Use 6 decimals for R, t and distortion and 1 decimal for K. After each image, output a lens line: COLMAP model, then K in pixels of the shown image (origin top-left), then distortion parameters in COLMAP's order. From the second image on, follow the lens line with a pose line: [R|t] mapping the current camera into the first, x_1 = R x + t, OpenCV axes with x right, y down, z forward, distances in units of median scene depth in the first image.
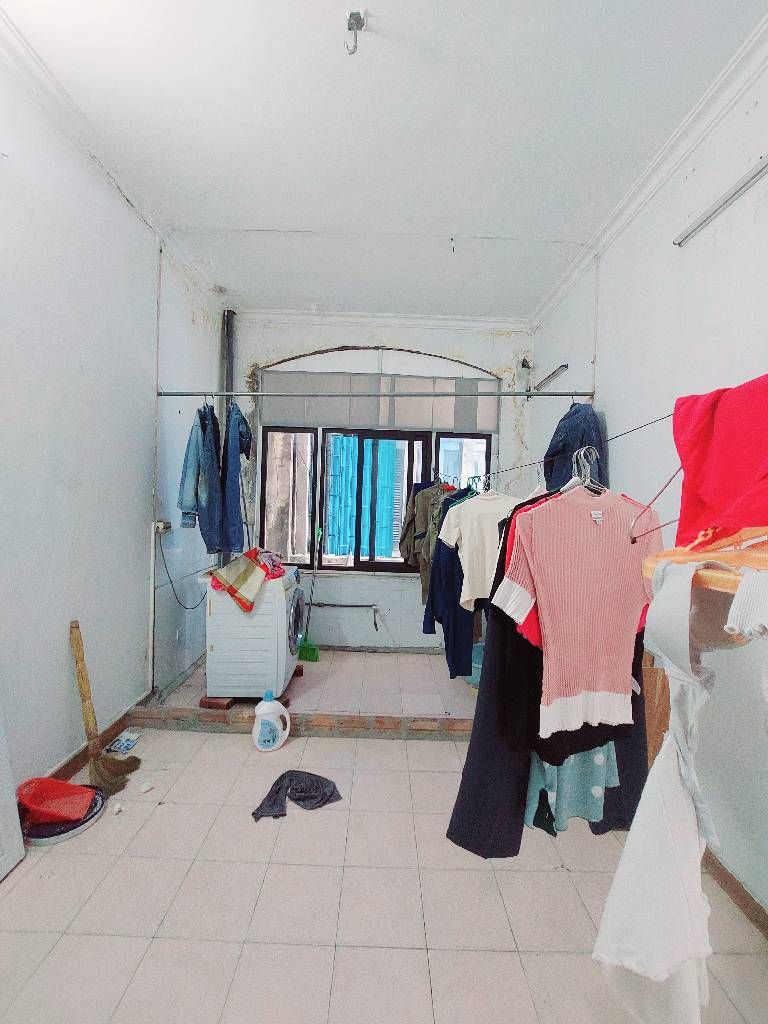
lens RADIAL K [[408.9, 0, 383.4], [0, 408.9, 509.0], [0, 0, 1]] dist [-0.015585, -0.000131]
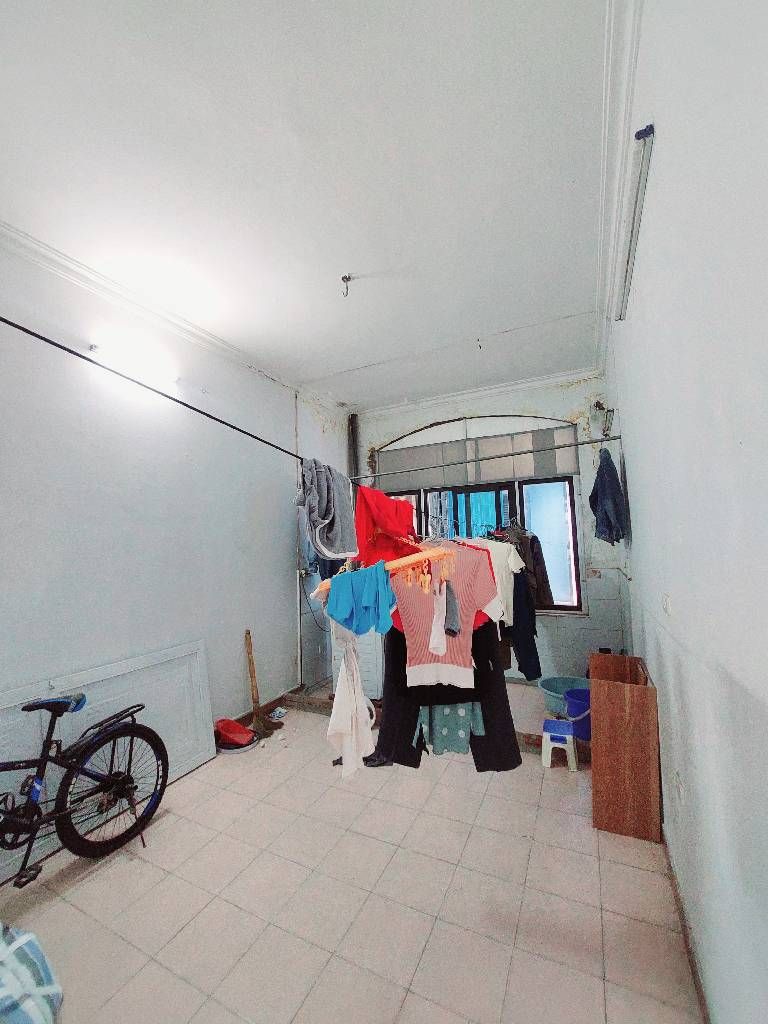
lens RADIAL K [[408.9, 0, 383.4], [0, 408.9, 509.0], [0, 0, 1]] dist [-0.015585, -0.000131]
pose [[0.894822, -0.098798, -0.435353, 0.285715], [0.051636, 0.991564, -0.118889, 0.003536], [0.443427, 0.083905, 0.892375, -0.167654]]
